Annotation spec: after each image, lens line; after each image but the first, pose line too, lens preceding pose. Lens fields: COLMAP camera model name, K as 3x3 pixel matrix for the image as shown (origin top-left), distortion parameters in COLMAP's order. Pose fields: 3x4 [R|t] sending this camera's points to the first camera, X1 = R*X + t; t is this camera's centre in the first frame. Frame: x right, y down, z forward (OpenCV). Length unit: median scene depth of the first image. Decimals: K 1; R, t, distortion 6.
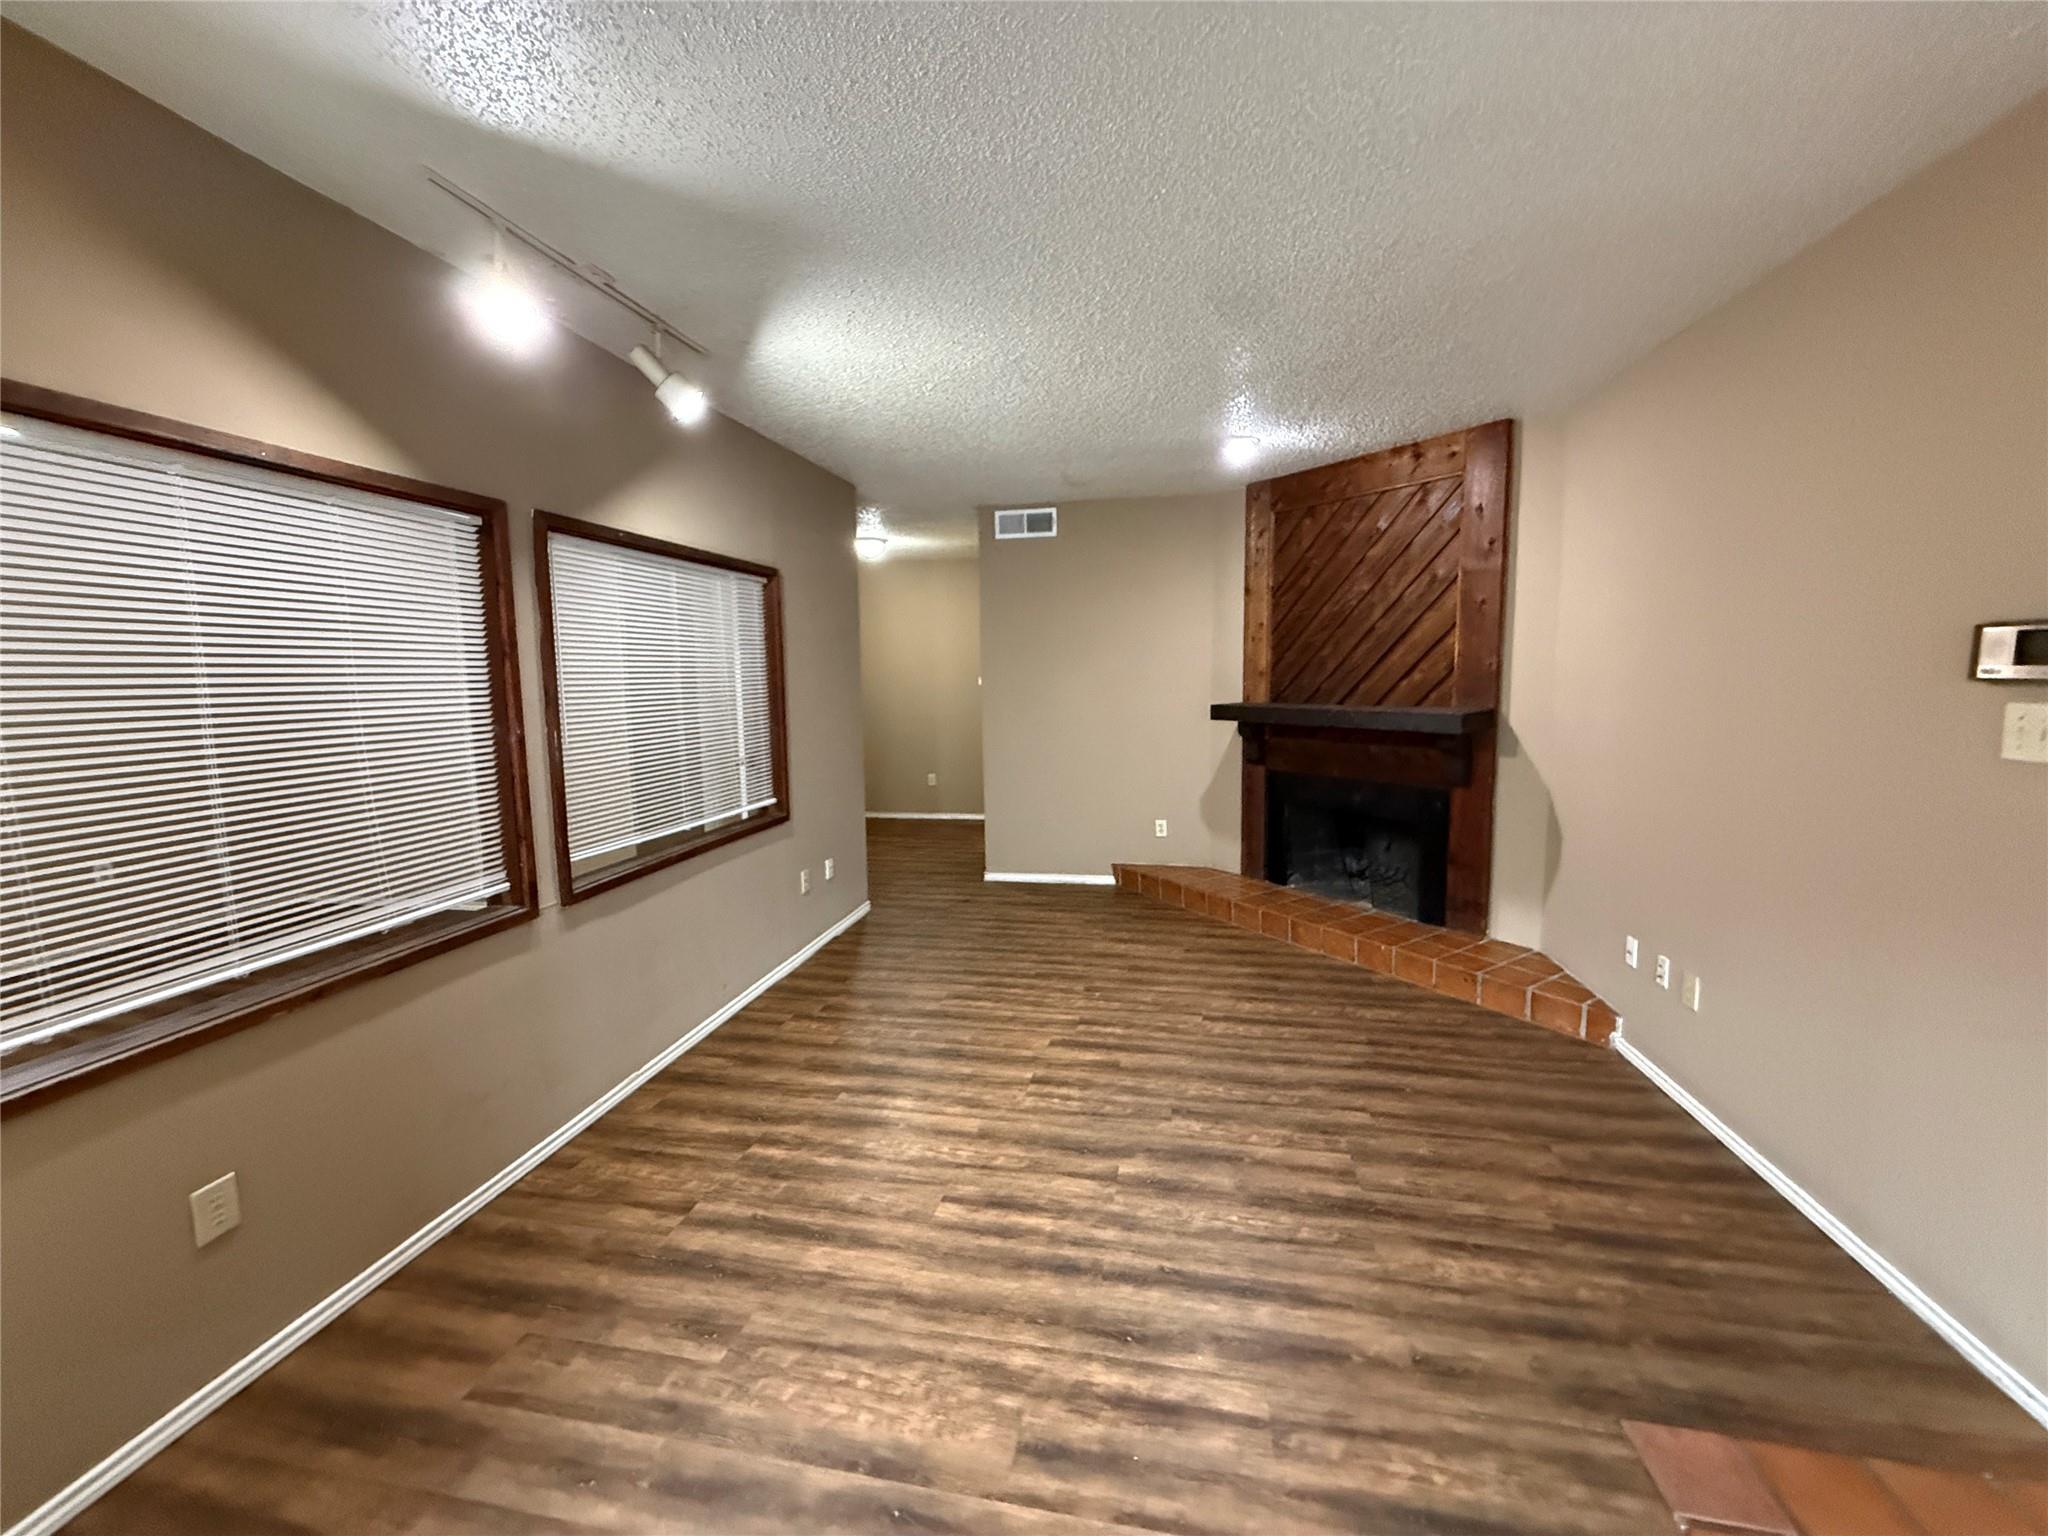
lens RADIAL K [[813.3, 0, 1029.3], [0, 813.3, 771.0], [0, 0, 1]] dist [-0.003190, 0.000708]
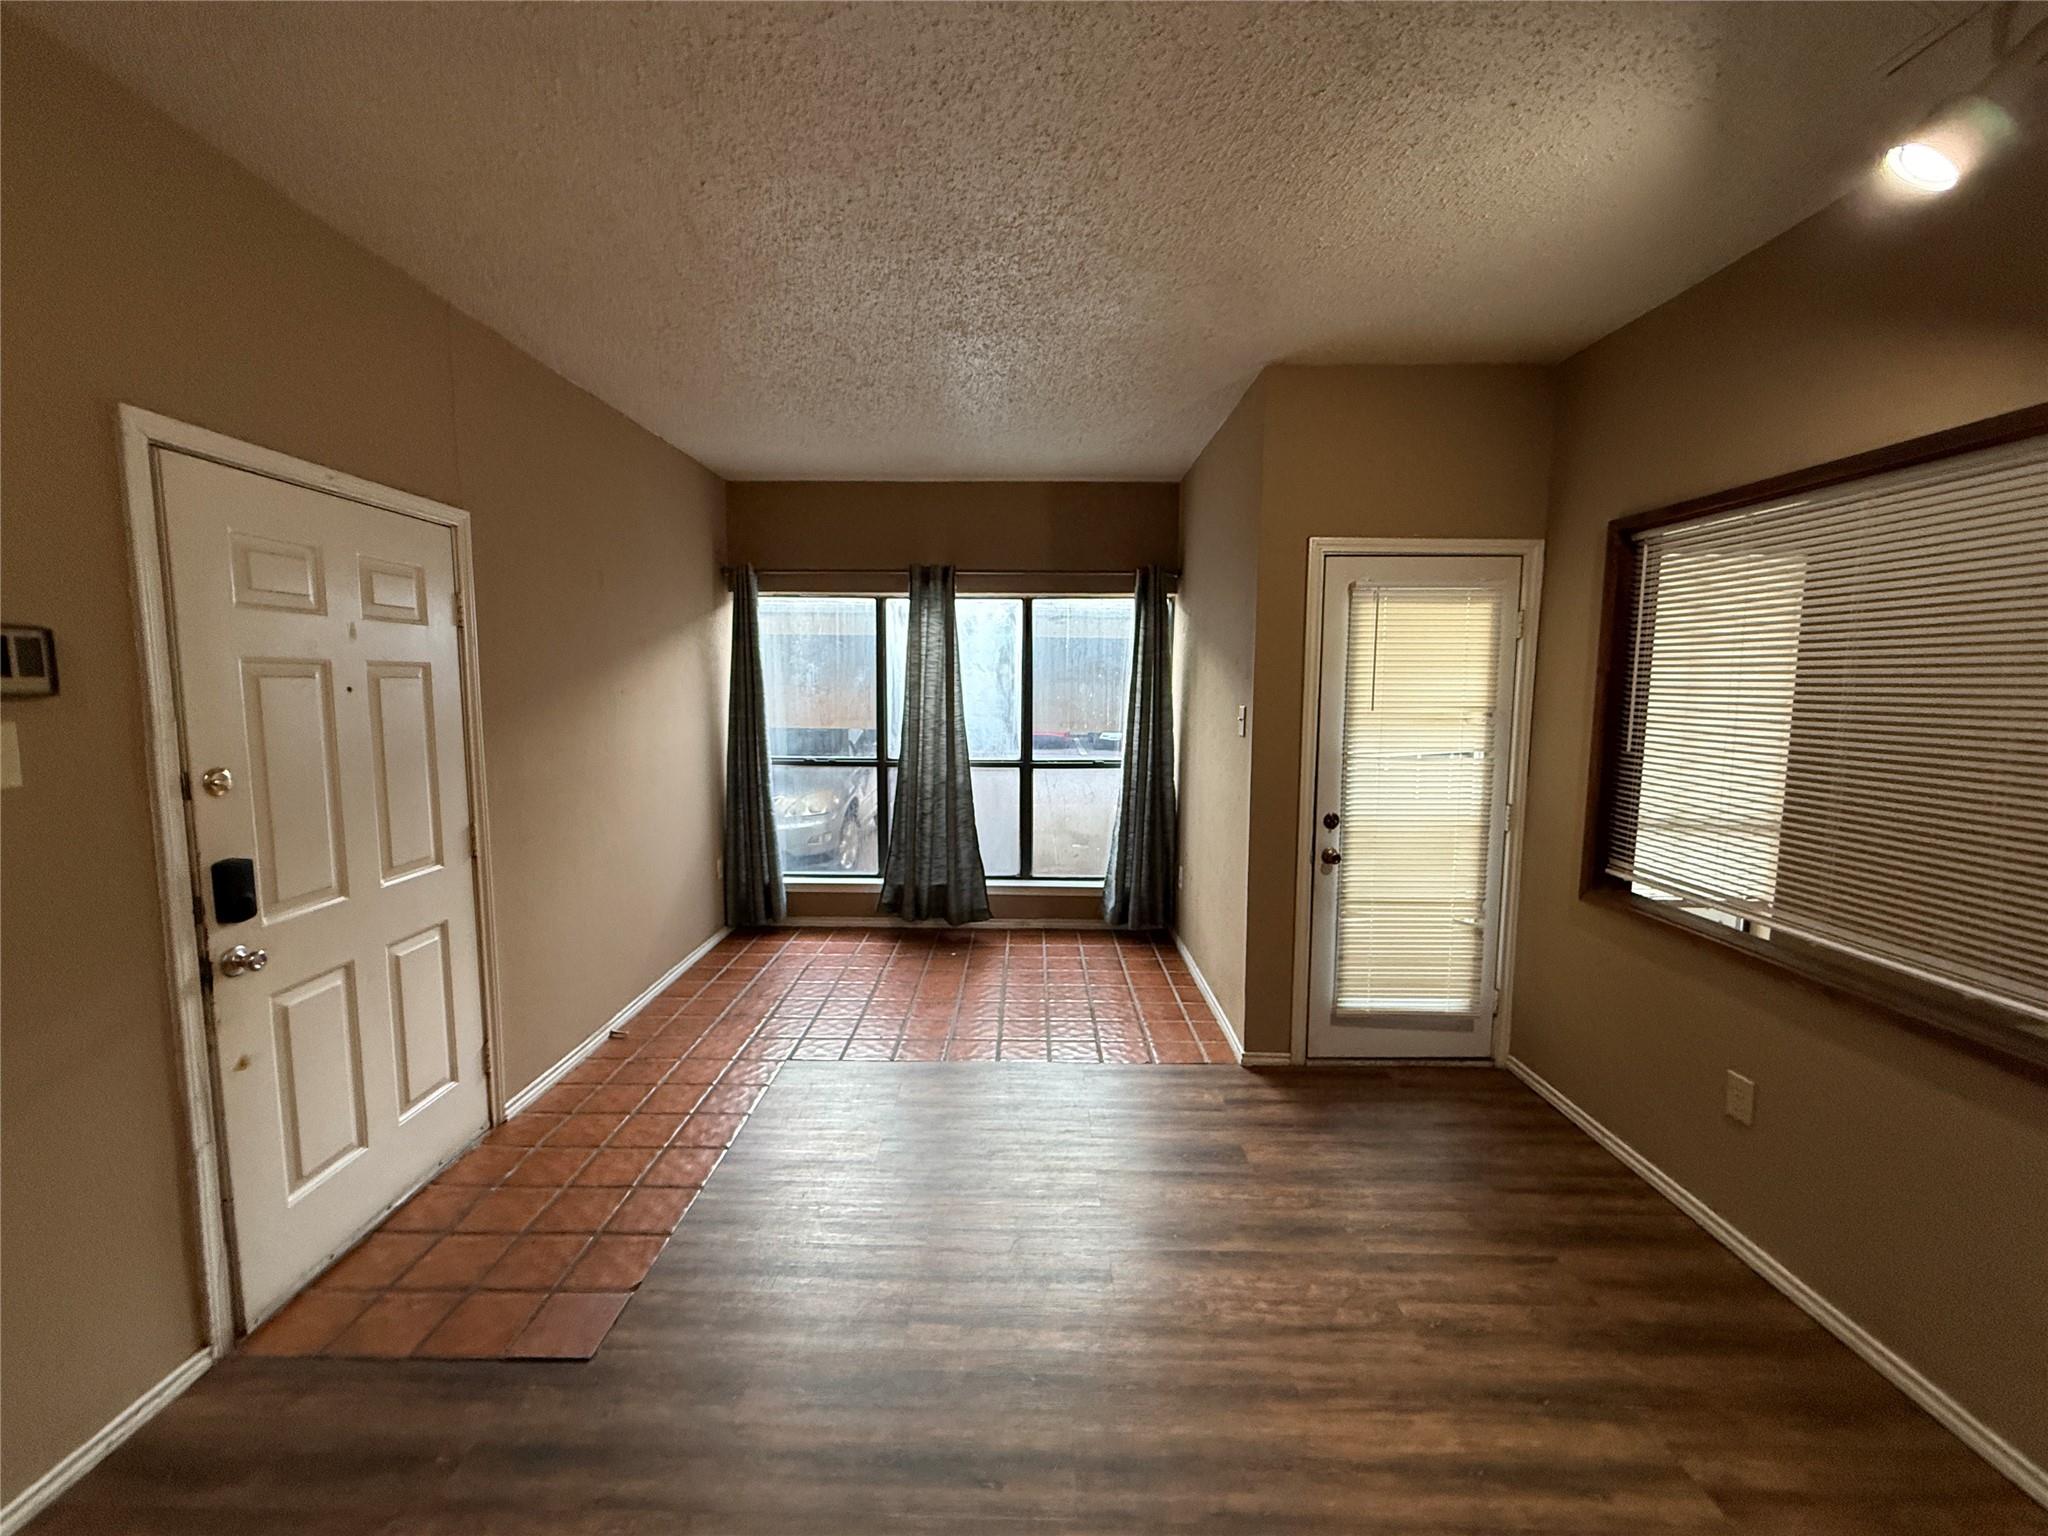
lens RADIAL K [[813.3, 0, 1019.9], [0, 813.3, 756.0], [0, 0, 1]] dist [-0.003190, 0.000708]
pose [[-0.984542, 0.023419, -0.173578, 0.267647], [-0.015596, 0.975363, 0.220055, -0.207163], [0.174455, 0.219360, -0.959920, 1.630947]]
